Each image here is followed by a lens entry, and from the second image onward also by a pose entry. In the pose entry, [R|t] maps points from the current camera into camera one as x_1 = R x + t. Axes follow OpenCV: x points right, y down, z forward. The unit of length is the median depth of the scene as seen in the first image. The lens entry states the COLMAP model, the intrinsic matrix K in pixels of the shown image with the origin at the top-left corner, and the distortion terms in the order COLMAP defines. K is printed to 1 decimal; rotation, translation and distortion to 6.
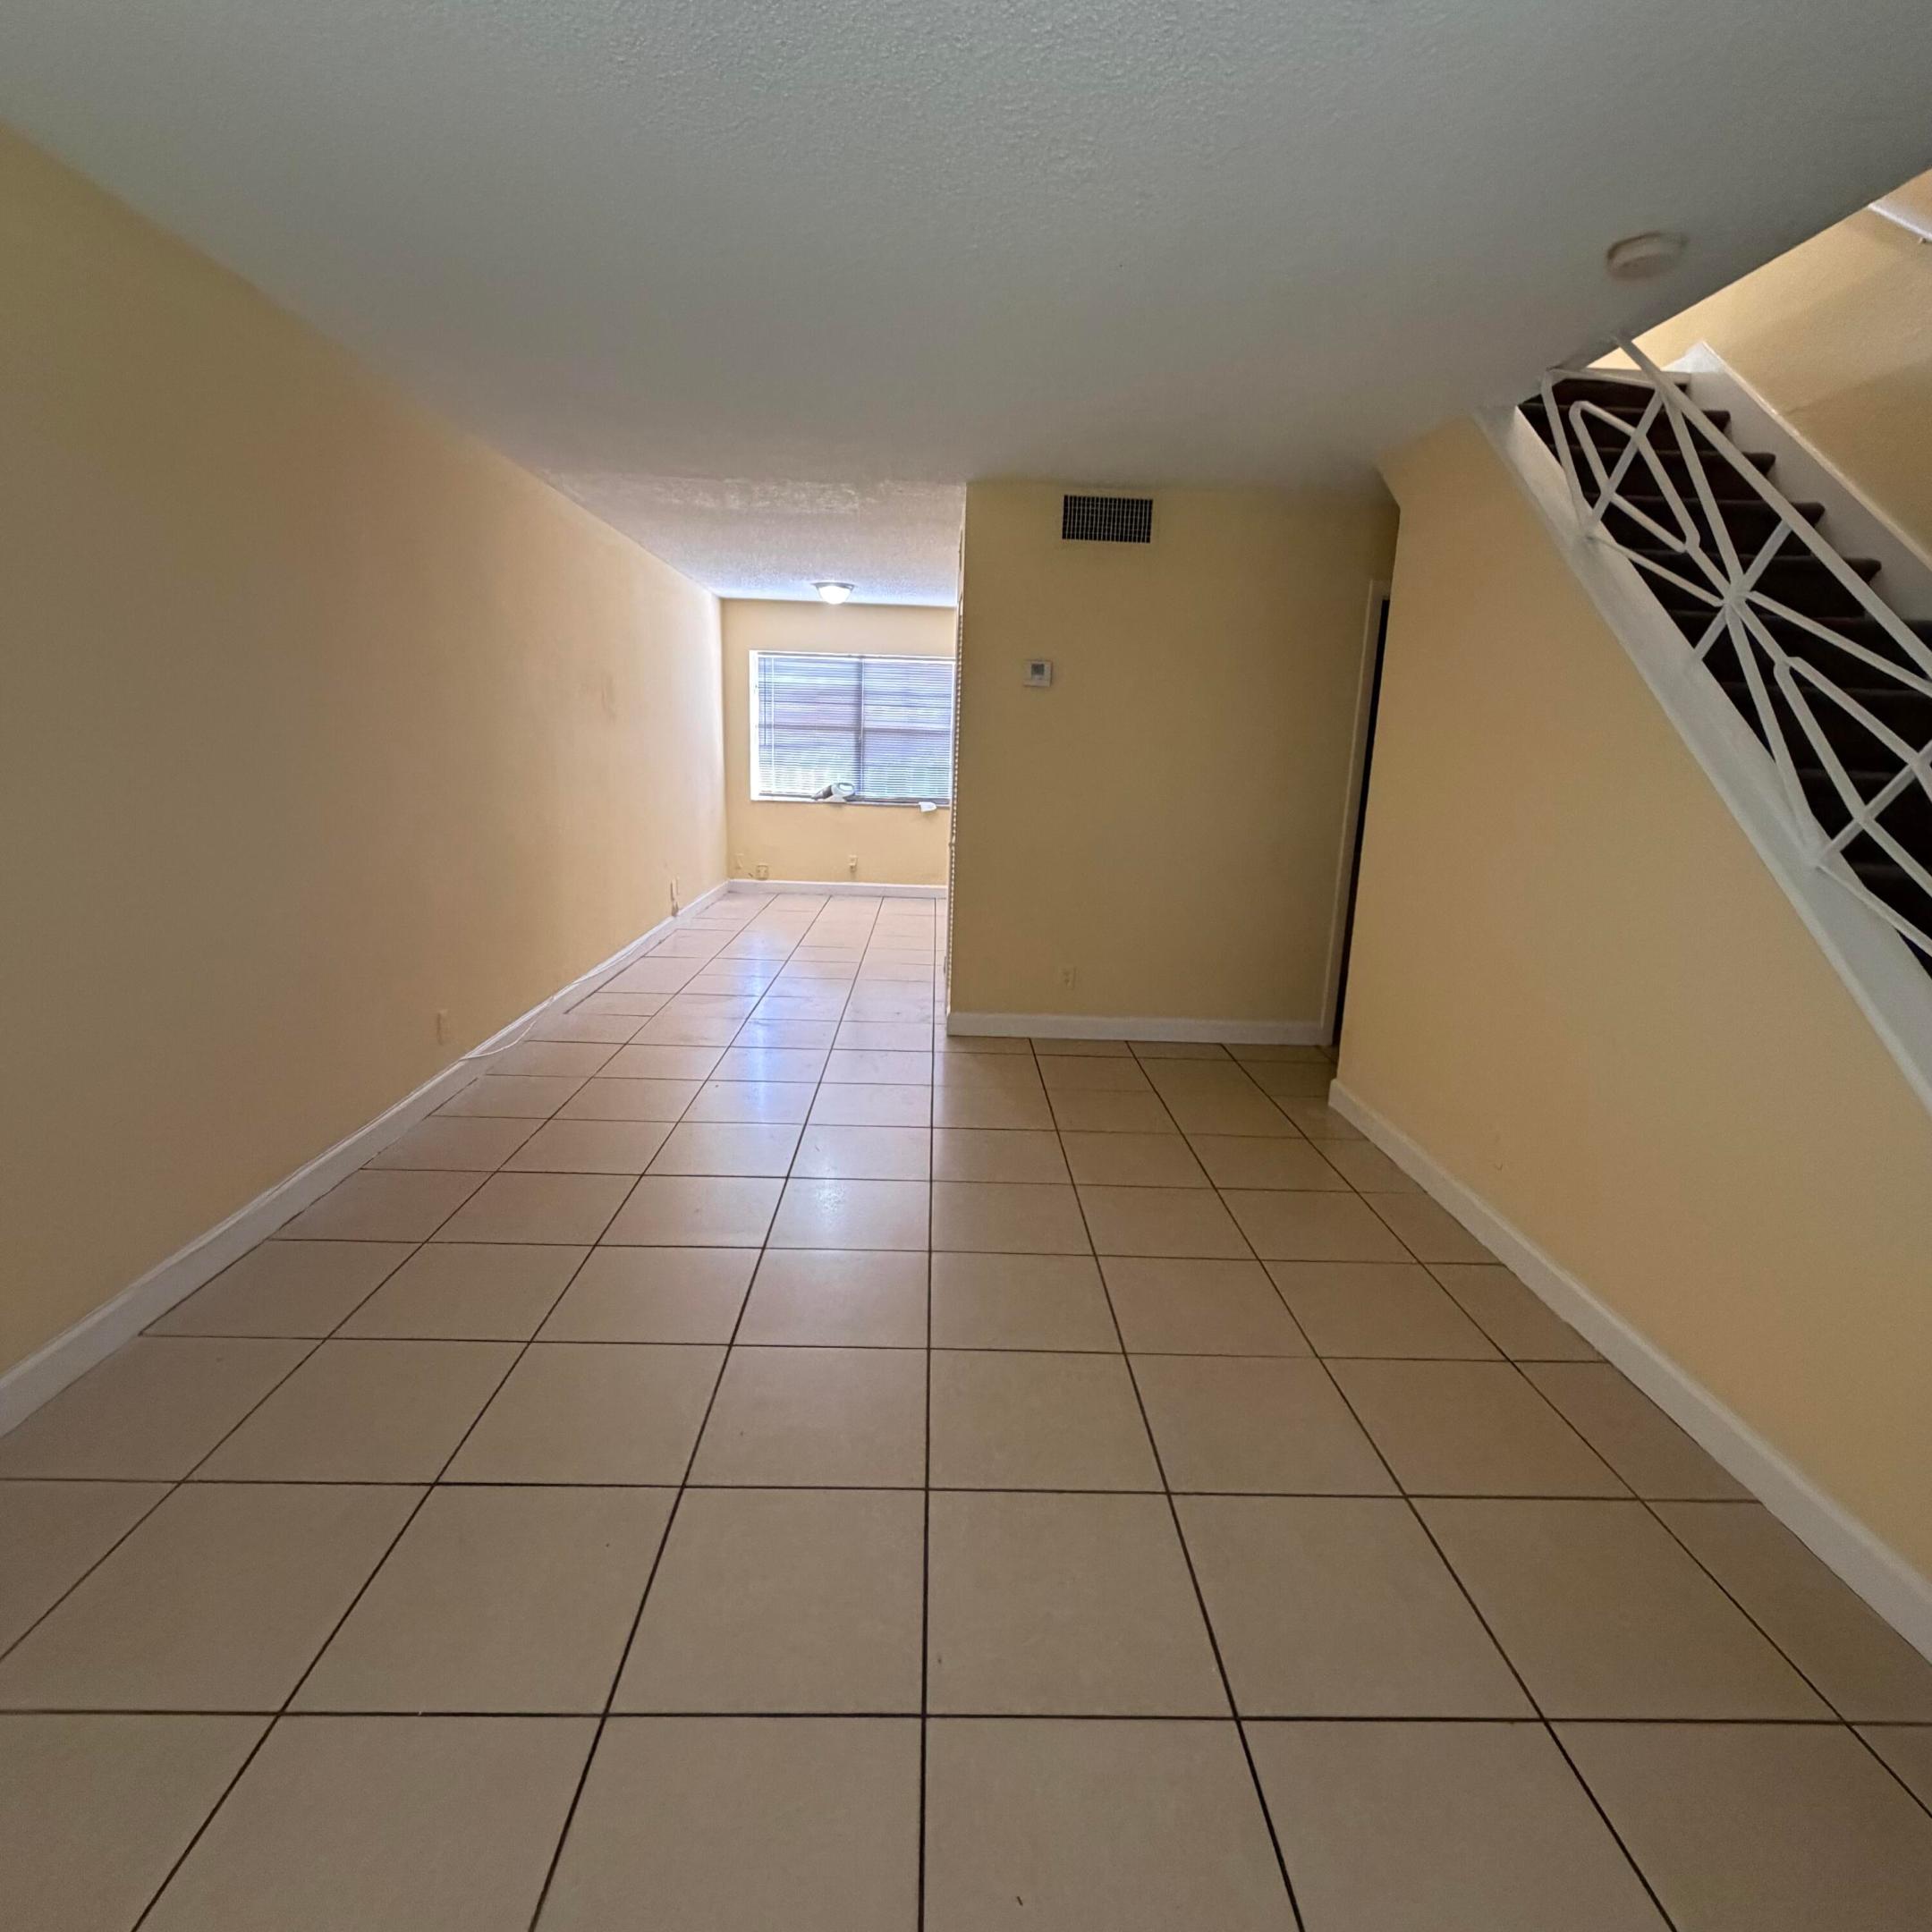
lens RADIAL K [[1025.5, 0, 963.8], [0, 1025.5, 958.3], [0, 0, 1]] dist [-0.000286, 0.000113]
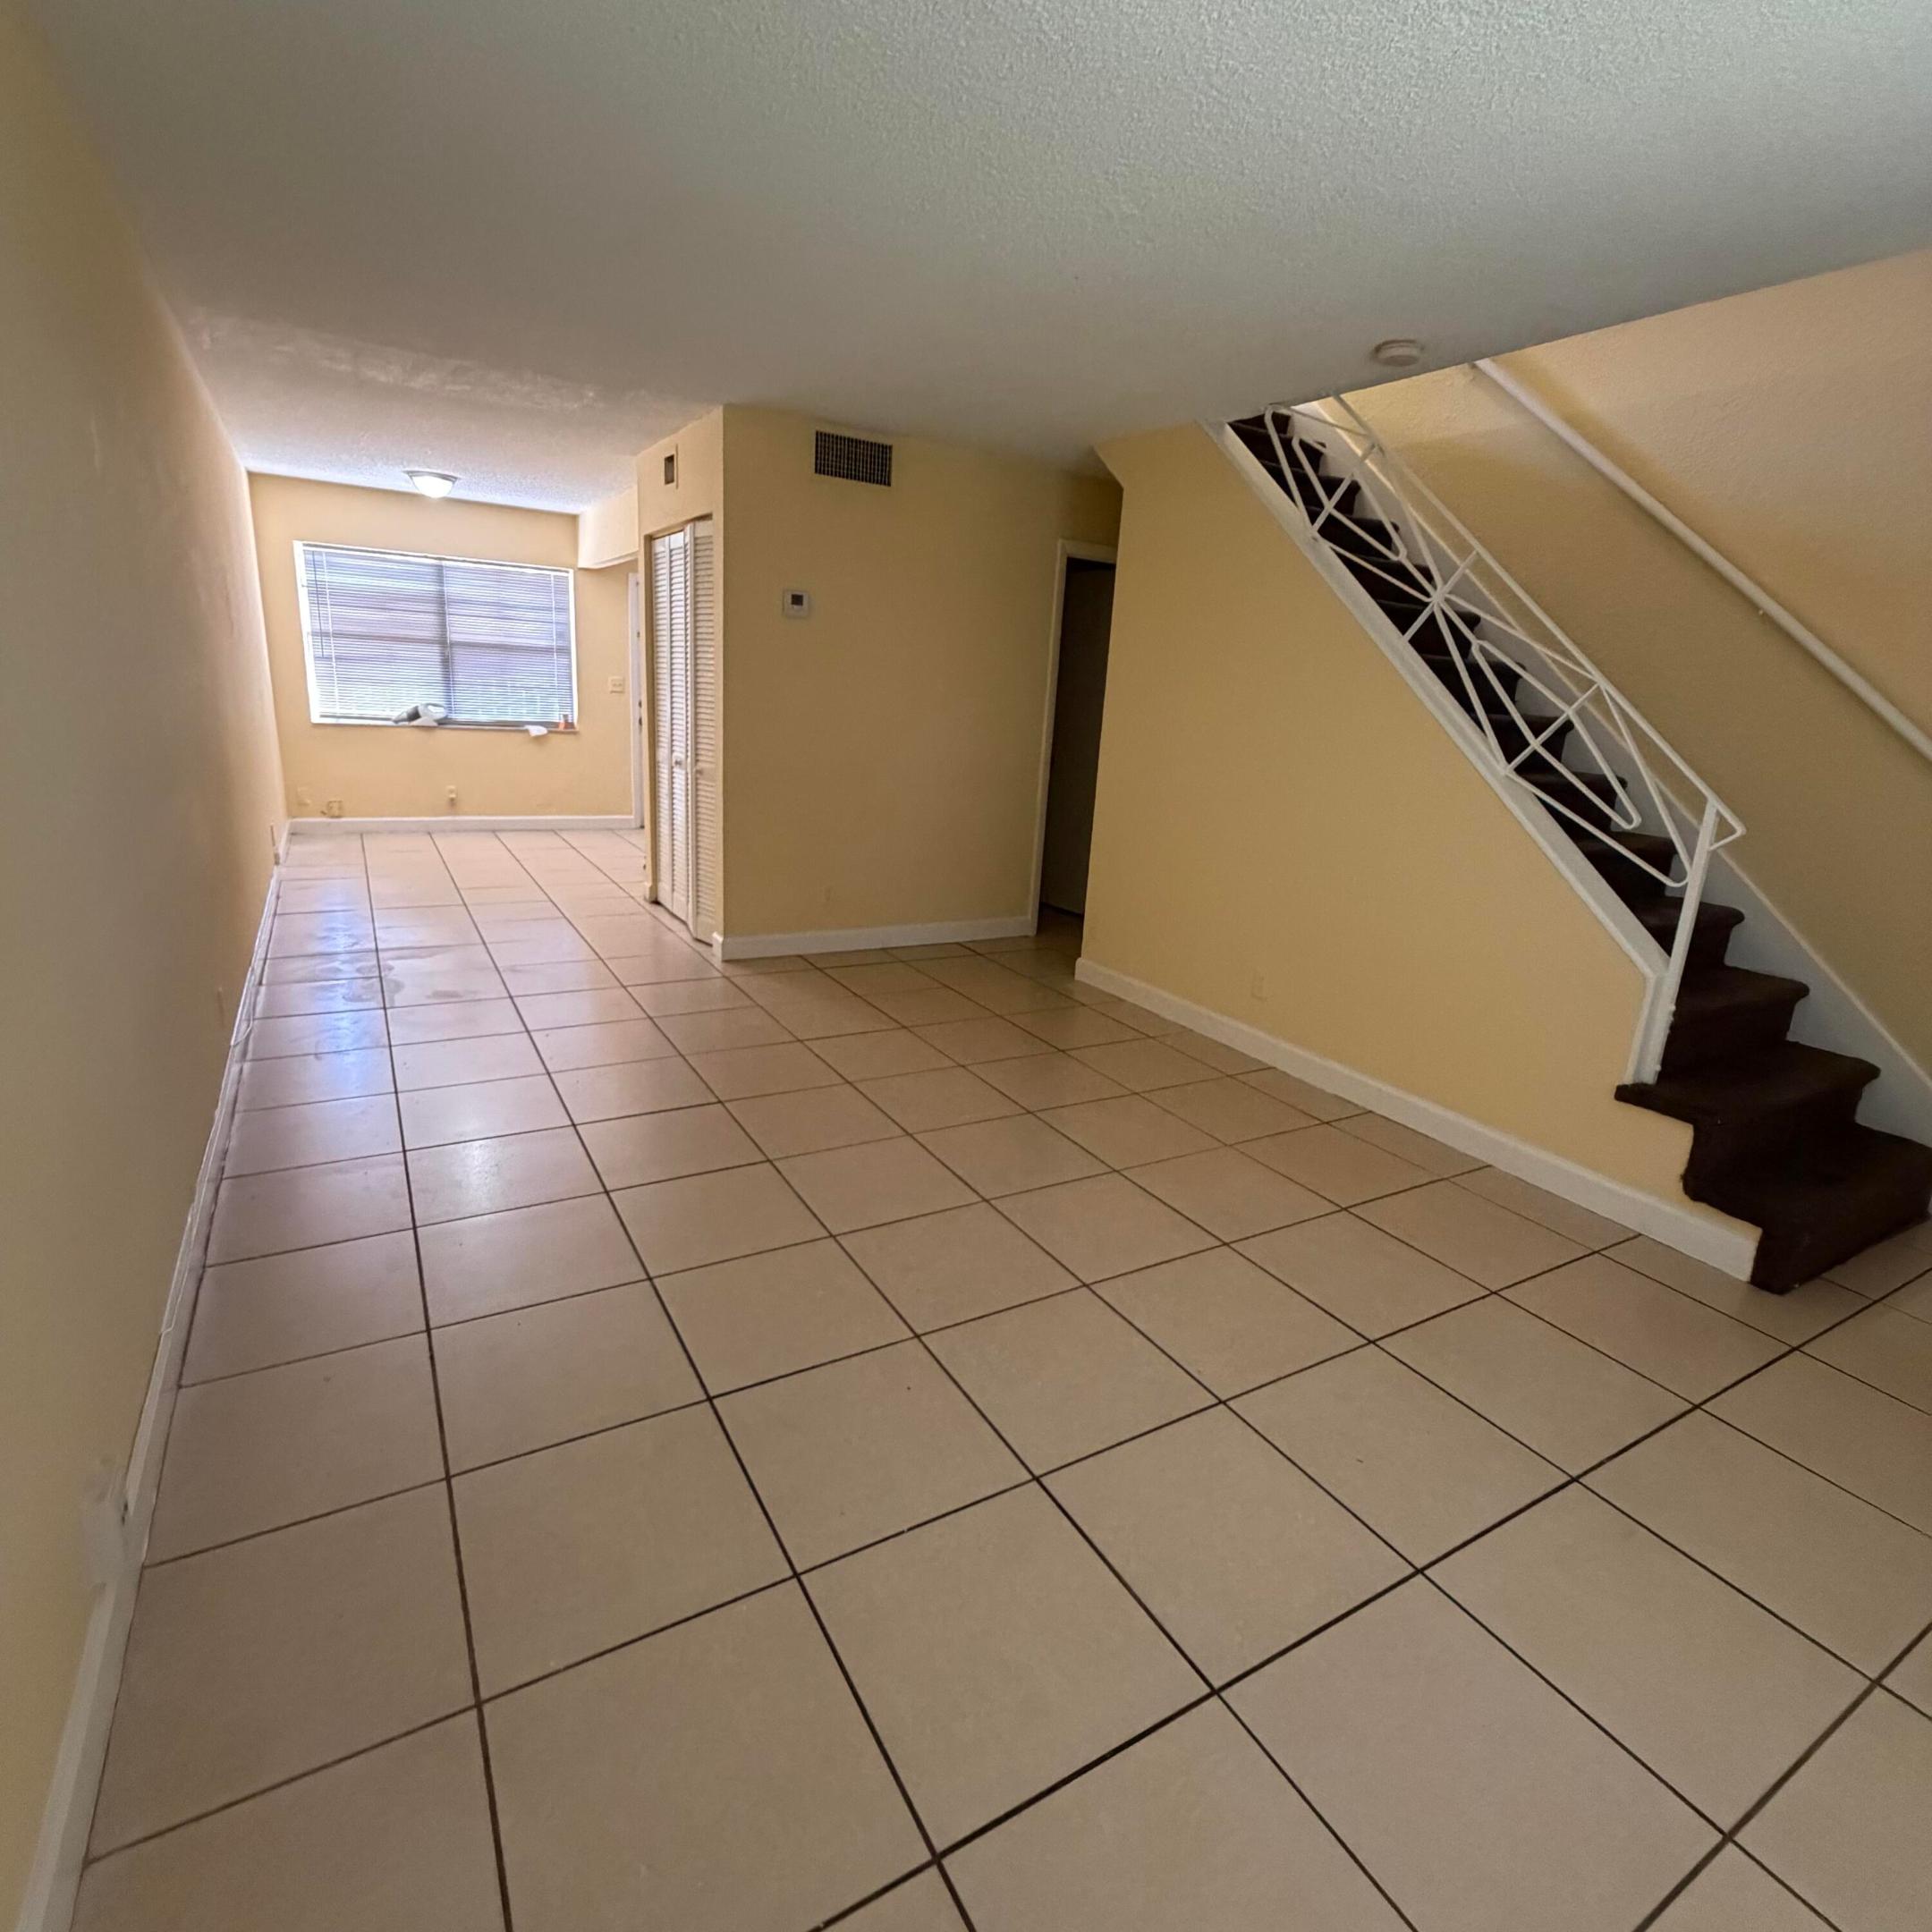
lens RADIAL K [[1025.5, 0, 963.8], [0, 1025.5, 958.3], [0, 0, 1]] dist [-0.000286, 0.000113]
pose [[0.874432, -0.106297, 0.473360, -0.159980], [0.070480, 0.993184, 0.092829, -0.002871], [-0.480002, -0.047810, 0.875964, -0.004636]]
